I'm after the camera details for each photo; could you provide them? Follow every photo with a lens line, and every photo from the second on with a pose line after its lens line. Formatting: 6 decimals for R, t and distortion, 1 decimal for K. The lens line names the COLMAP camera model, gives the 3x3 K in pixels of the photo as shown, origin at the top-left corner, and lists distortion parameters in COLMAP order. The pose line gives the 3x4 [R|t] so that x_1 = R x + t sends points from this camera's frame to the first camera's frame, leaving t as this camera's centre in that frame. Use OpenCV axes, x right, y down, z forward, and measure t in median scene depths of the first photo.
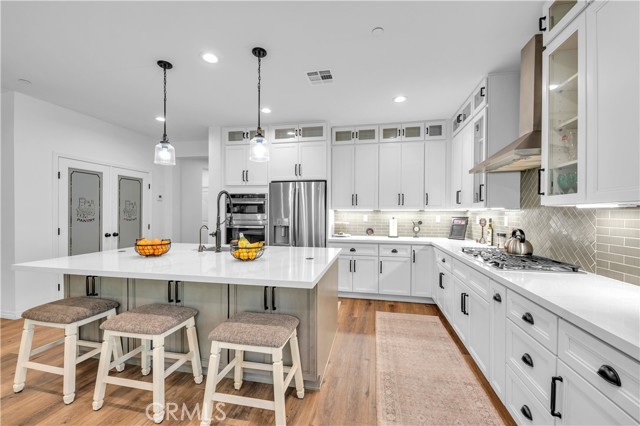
lens RADIAL K [[257.2, 0, 321.4], [0, 257.2, 214.2], [0, 0, 1]] dist [0.017341, -0.009150]
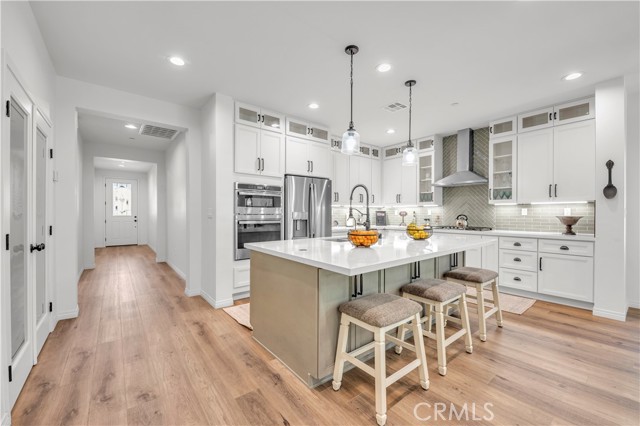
lens RADIAL K [[257.2, 0, 321.4], [0, 257.2, 214.2], [0, 0, 1]] dist [0.017341, -0.009150]
pose [[0.630916, -0.006530, 0.775823, -0.864774], [0.002563, 0.999977, 0.006332, 0.016473], [-0.775847, -0.002006, 0.630918, 0.293928]]
